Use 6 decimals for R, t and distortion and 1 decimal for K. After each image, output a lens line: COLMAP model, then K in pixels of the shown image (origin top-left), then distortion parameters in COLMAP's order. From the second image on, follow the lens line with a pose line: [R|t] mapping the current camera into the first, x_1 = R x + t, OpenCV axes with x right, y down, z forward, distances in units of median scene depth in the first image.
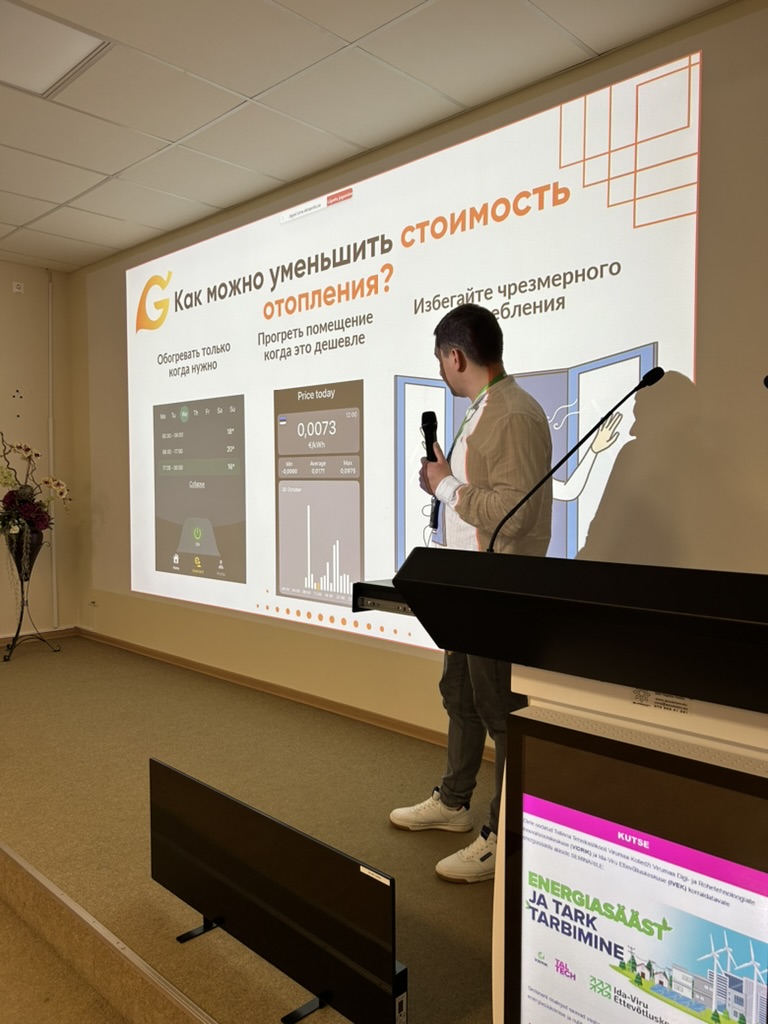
lens RADIAL K [[772.8, 0, 383.9], [0, 772.8, 516.5], [0, 0, 1]] dist [0.026837, -0.041527]
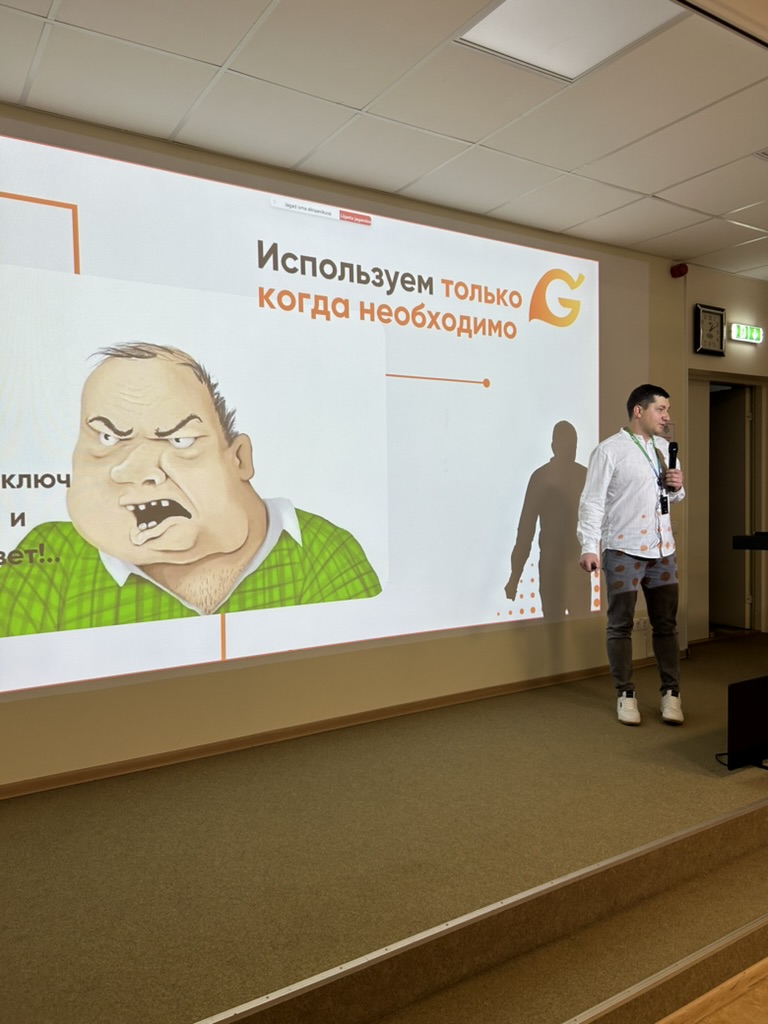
lens RADIAL K [[772.8, 0, 390.4], [0, 772.8, 509.1], [0, 0, 1]] dist [0.026837, -0.041527]
pose [[0.225011, -0.034533, 0.973744, -1.082077], [0.058936, 0.998024, 0.021775, -0.046254], [-0.972572, 0.052489, 0.226602, 0.754269]]
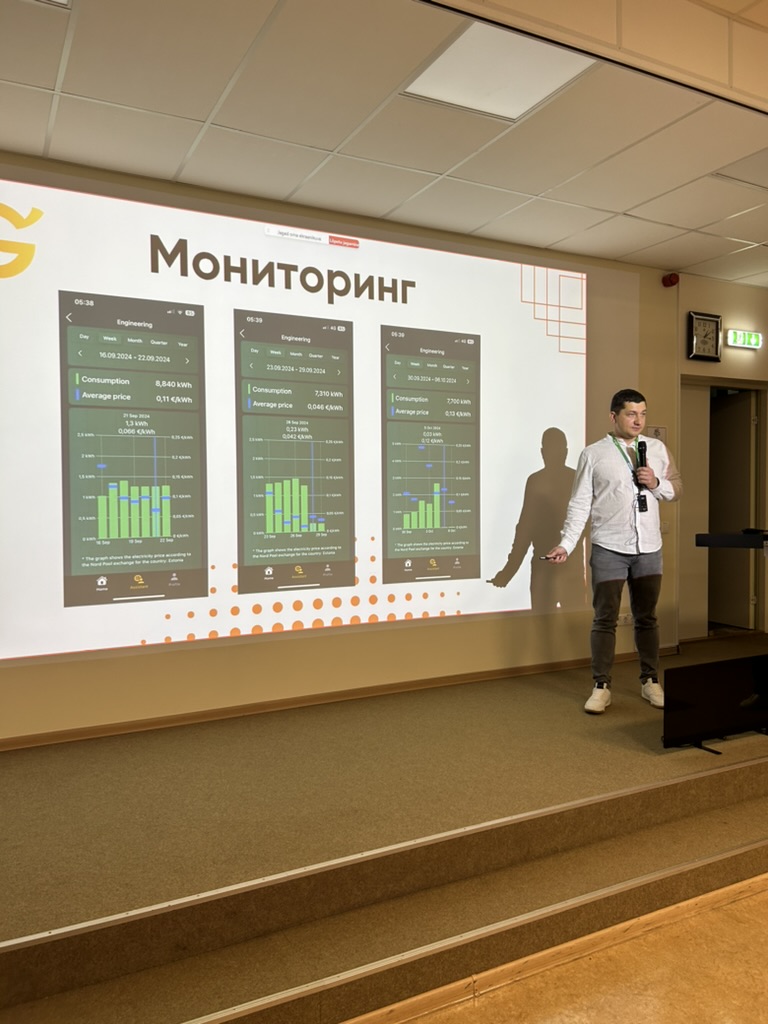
lens RADIAL K [[772.8, 0, 379.0], [0, 772.8, 510.5], [0, 0, 1]] dist [0.026837, -0.041527]
pose [[0.316078, -0.030397, 0.948246, -1.152244], [0.051348, 0.998570, 0.014895, -0.032860], [-0.947343, 0.043983, 0.317186, 0.617740]]
